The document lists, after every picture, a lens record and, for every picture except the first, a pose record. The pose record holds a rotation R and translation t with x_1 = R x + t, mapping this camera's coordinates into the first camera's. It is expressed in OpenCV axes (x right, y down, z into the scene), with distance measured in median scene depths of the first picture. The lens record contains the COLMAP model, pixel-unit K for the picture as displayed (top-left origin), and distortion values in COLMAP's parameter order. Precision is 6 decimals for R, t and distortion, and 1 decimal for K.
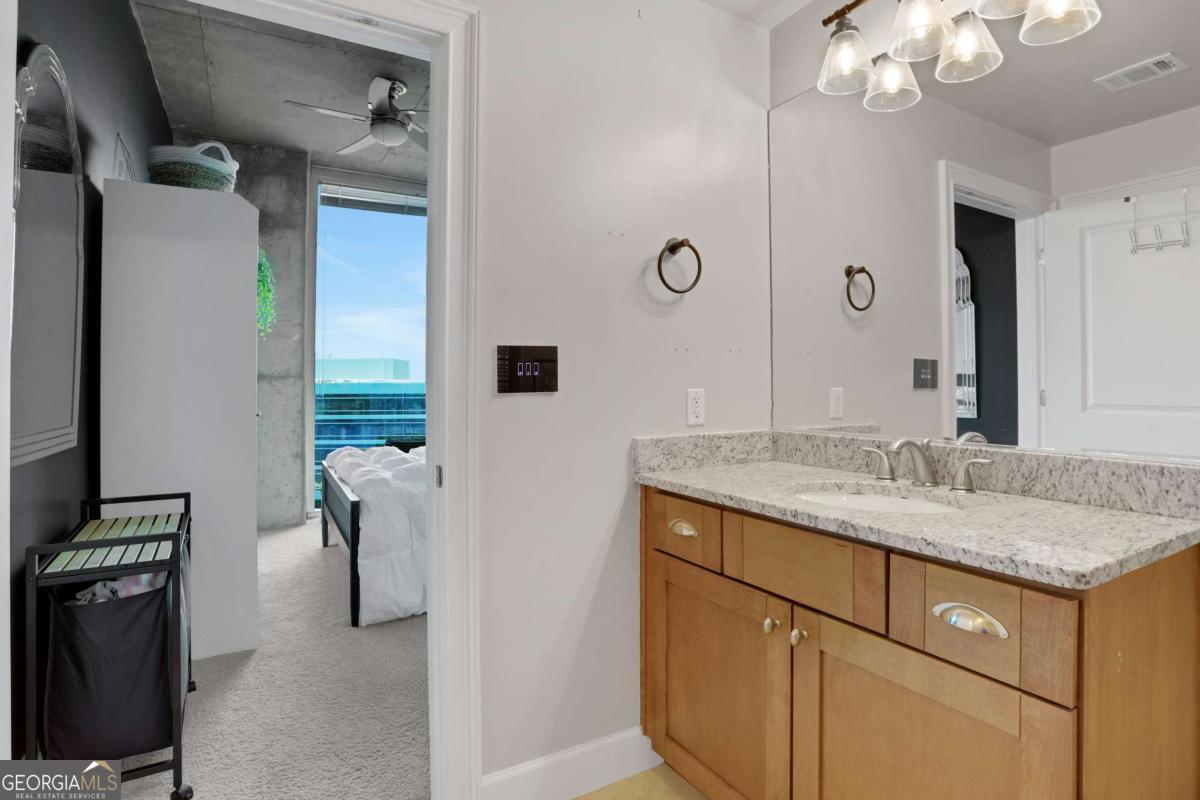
lens RADIAL K [[612.5, 0, 604.3], [0, 612.5, 390.3], [0, 0, 1]] dist [-0.079278, 0.032731]
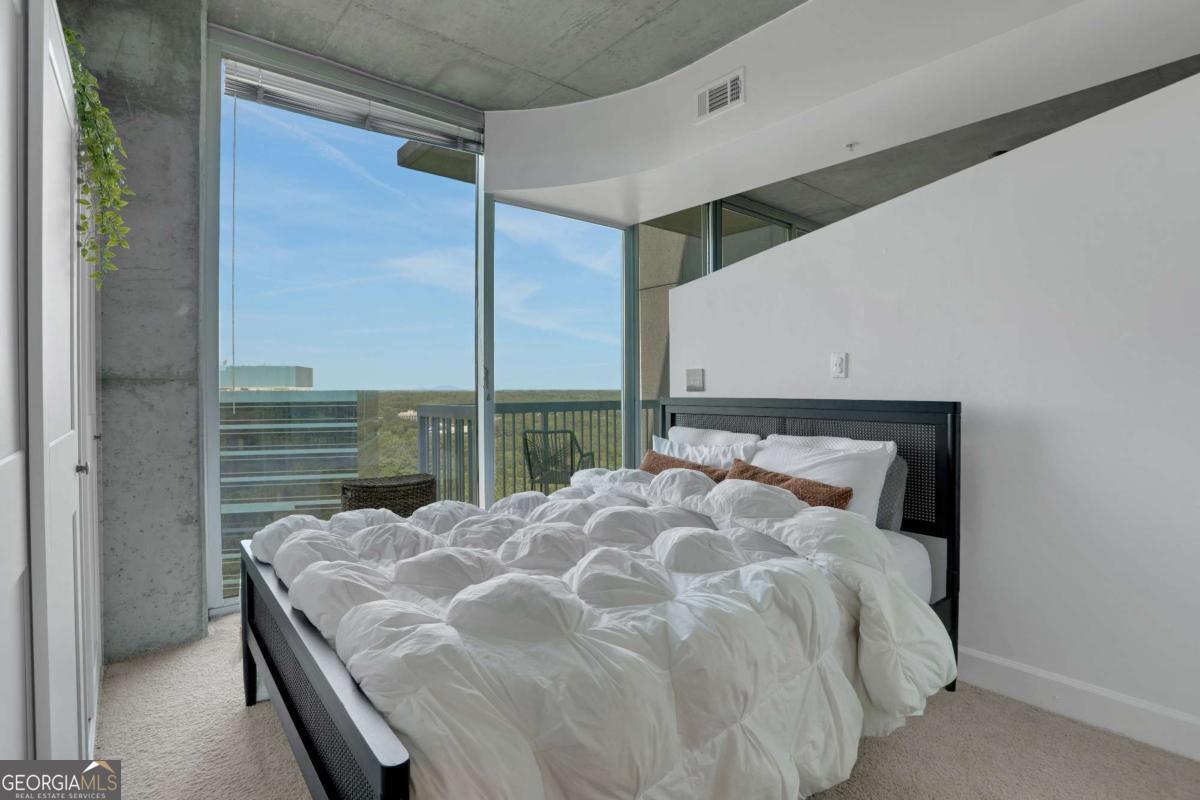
lens RADIAL K [[590.6, 0, 603.7], [0, 590.6, 396.1], [0, 0, 1]] dist [-0.072175, 0.027330]
pose [[0.988008, -0.013007, 0.153857, -0.208512], [0.012709, 0.999915, 0.002917, -0.003699], [-0.153882, -0.000927, 0.988089, 0.413246]]
